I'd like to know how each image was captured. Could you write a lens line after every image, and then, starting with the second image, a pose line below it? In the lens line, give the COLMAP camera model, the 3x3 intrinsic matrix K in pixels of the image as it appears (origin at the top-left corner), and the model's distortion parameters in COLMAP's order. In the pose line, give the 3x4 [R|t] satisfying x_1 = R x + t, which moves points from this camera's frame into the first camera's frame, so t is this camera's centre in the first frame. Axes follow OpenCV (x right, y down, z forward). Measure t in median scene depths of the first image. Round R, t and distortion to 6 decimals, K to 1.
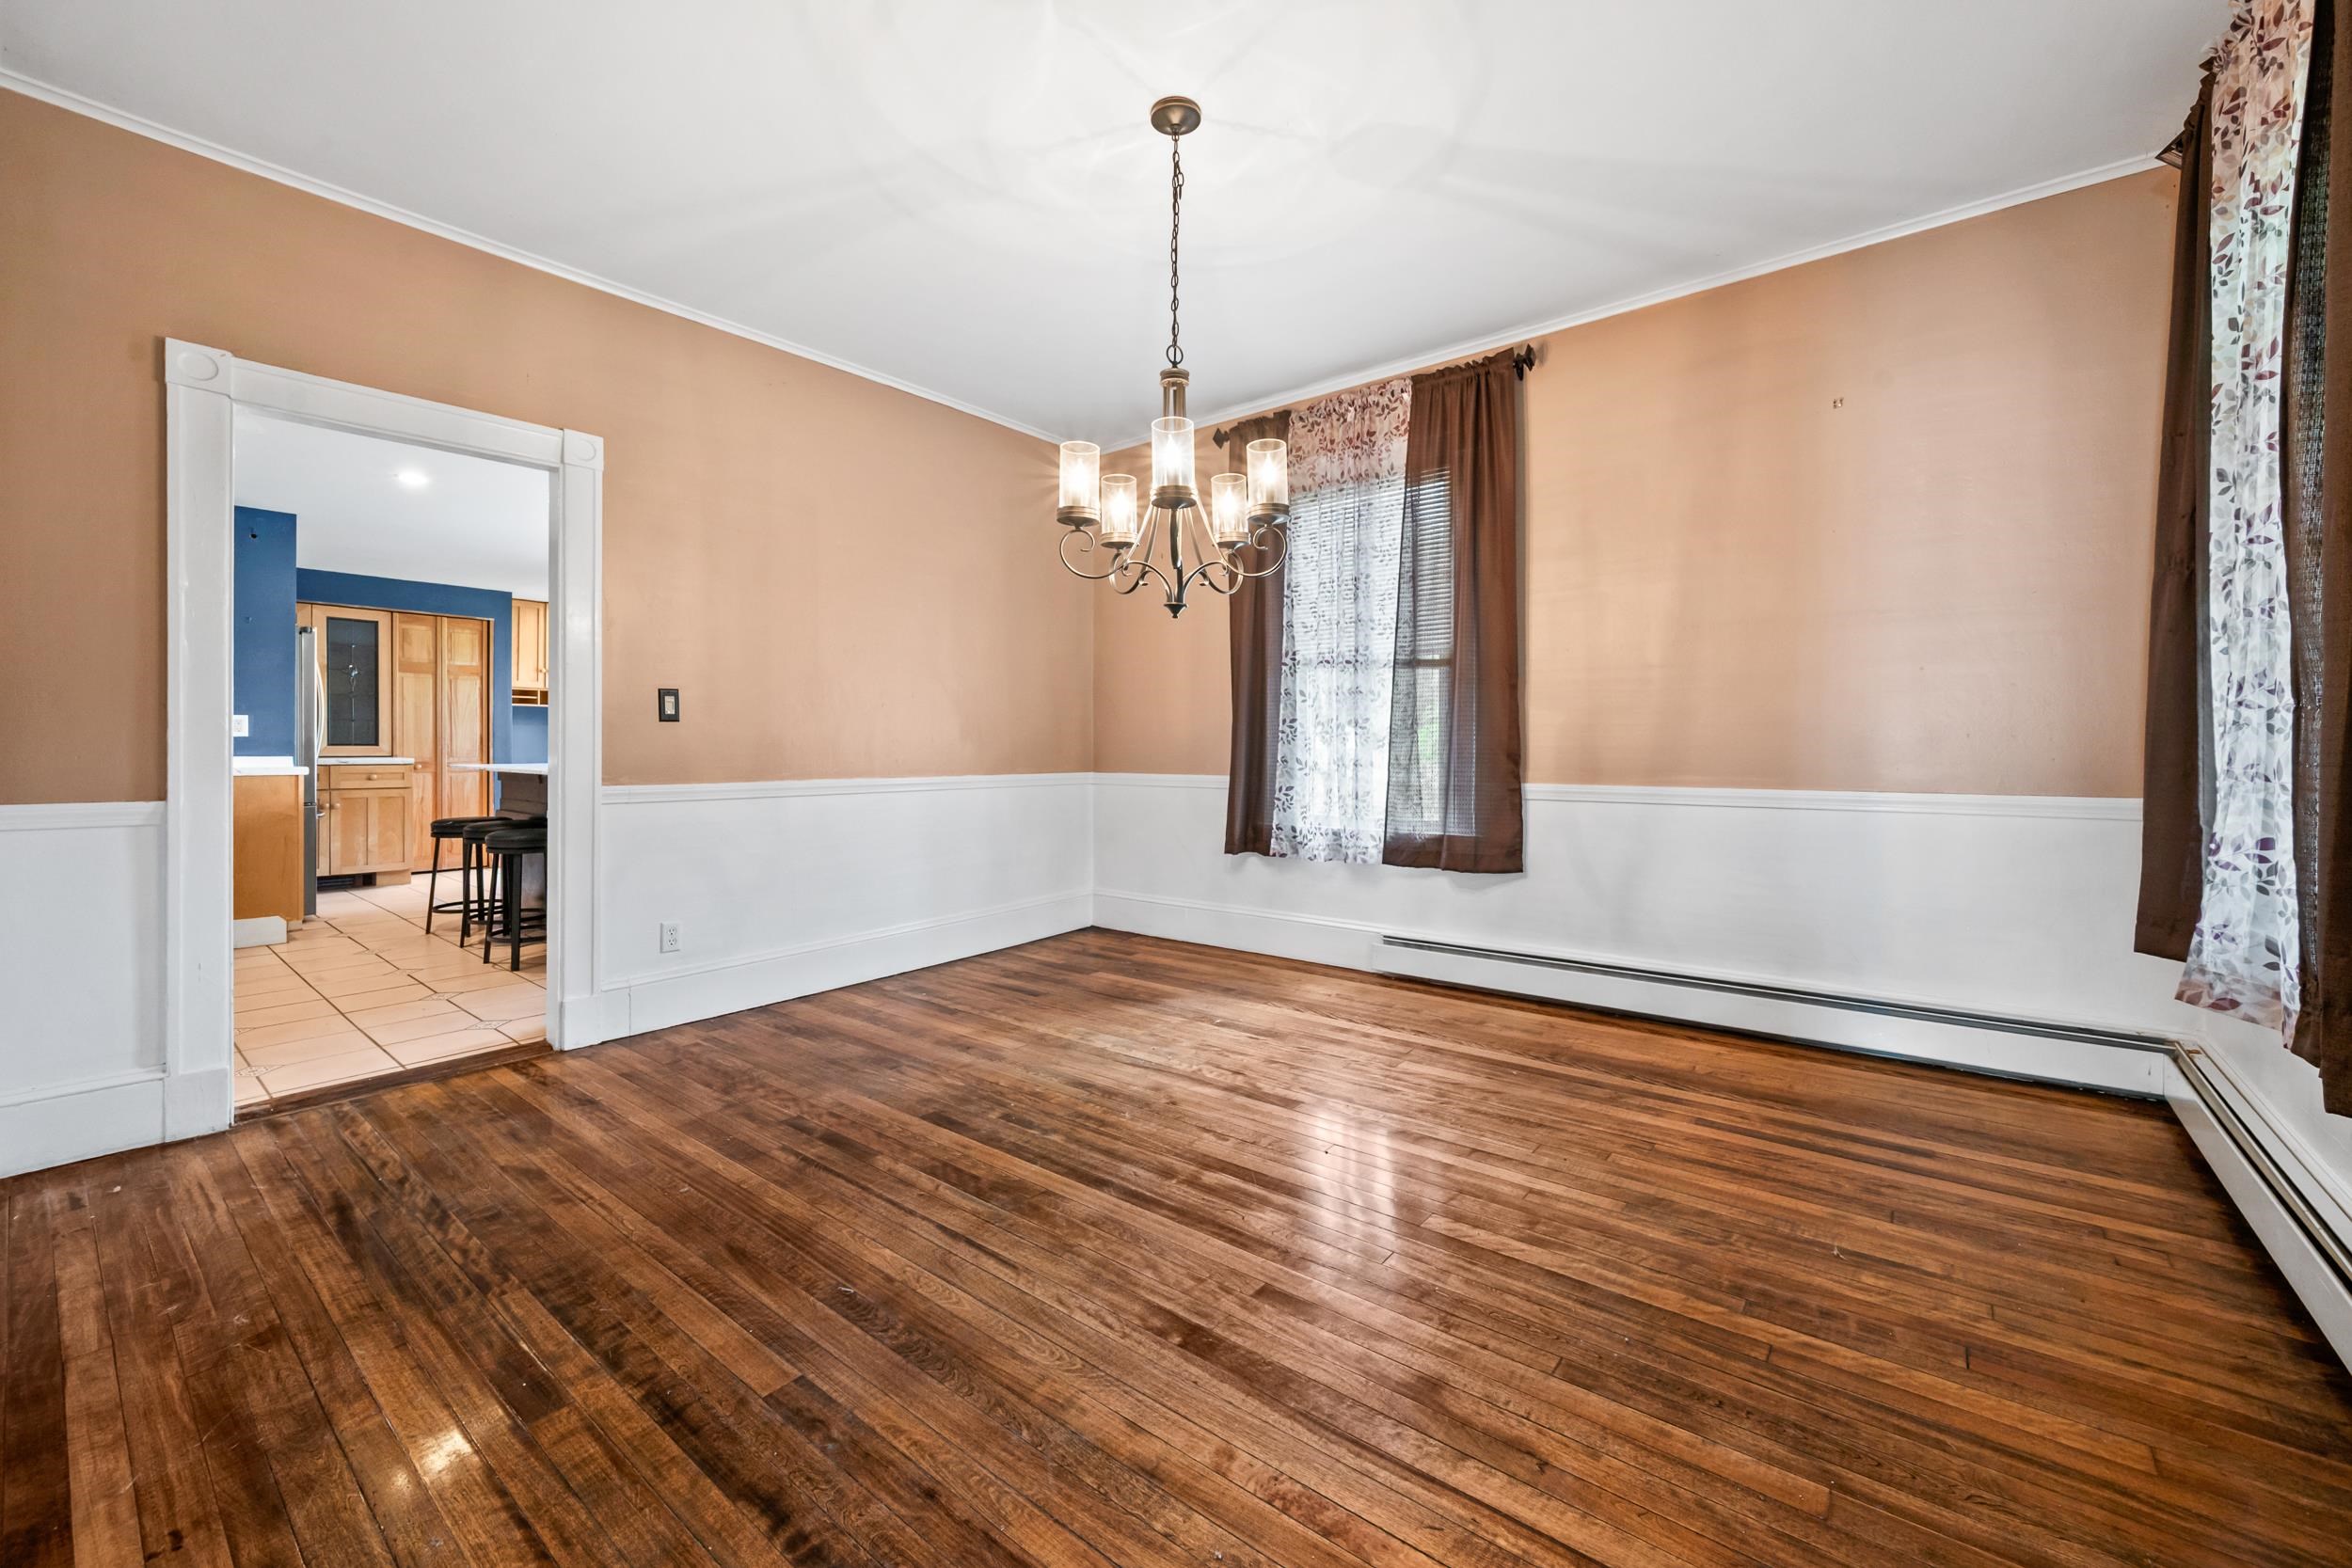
lens RADIAL K [[926.7, 0, 1169.5], [0, 926.7, 763.9], [0, 0, 1]] dist [-0.002163, 0.000341]
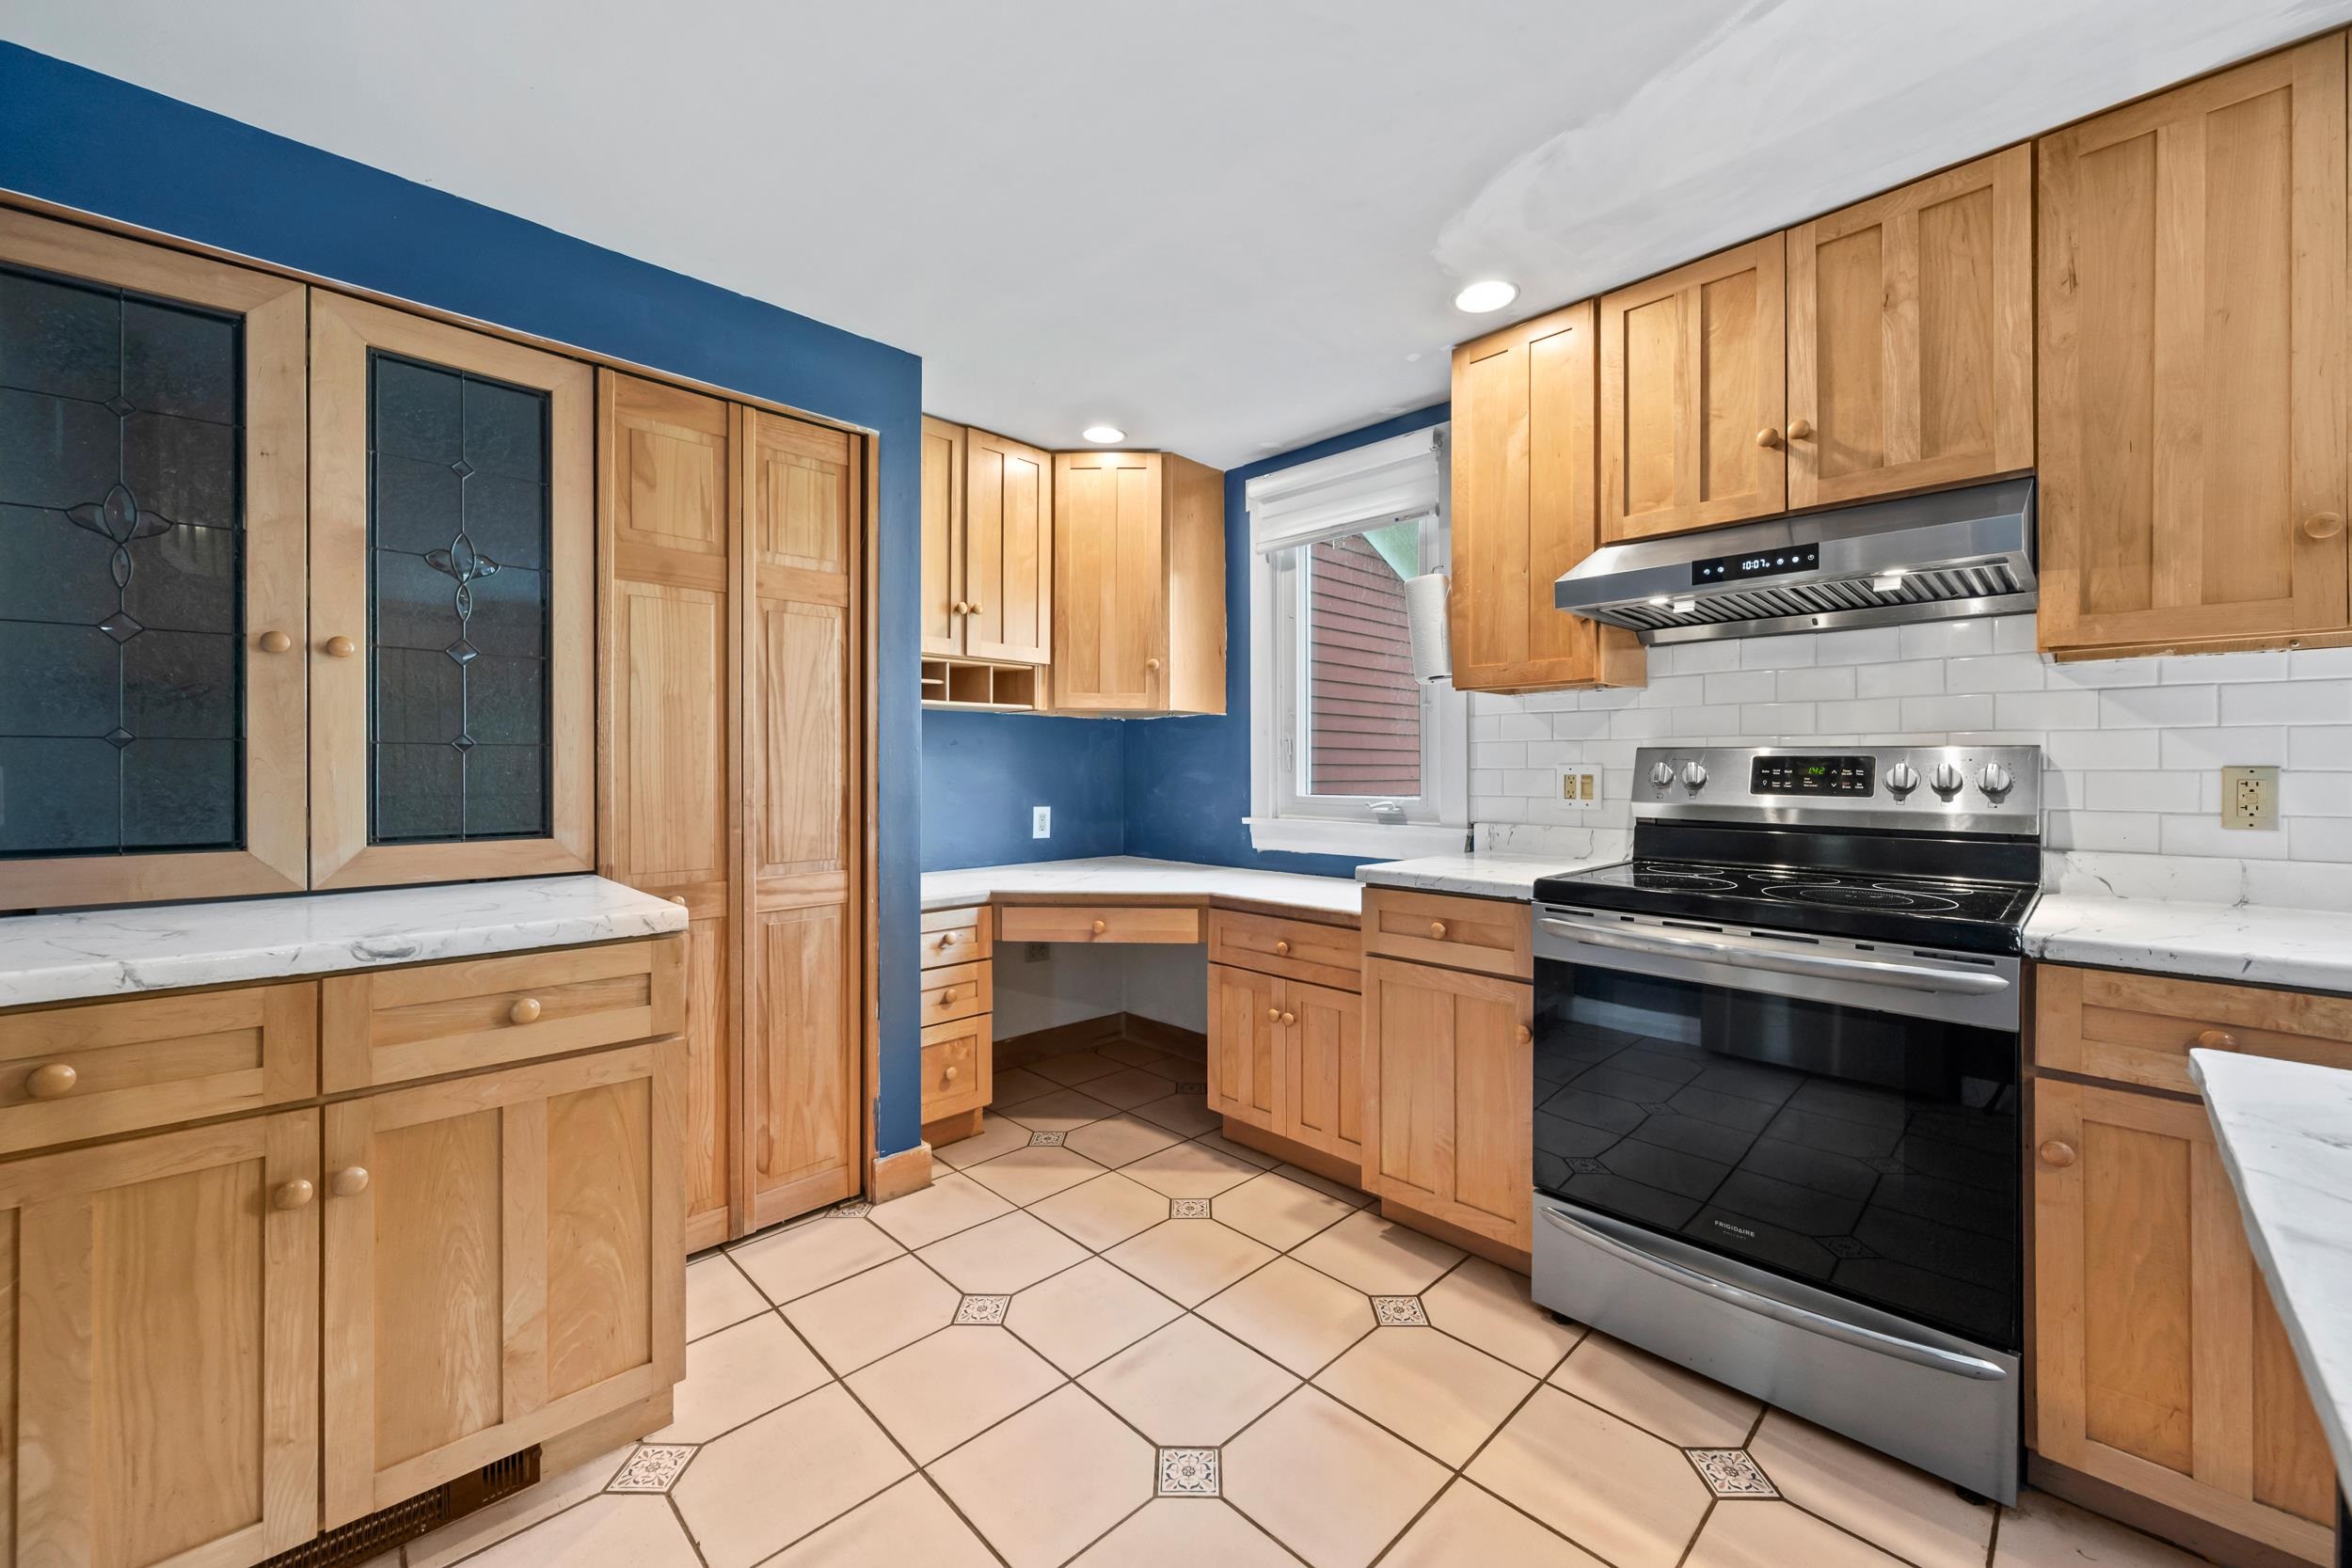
lens RADIAL K [[926.7, 0, 1184.5], [0, 926.7, 777.3], [0, 0, 1]] dist [-0.002163, 0.000341]
pose [[0.993910, -0.002733, -0.110162, -0.628644], [0.001839, 0.999965, -0.008208, -0.034474], [0.110180, 0.007955, 0.993880, 0.737347]]
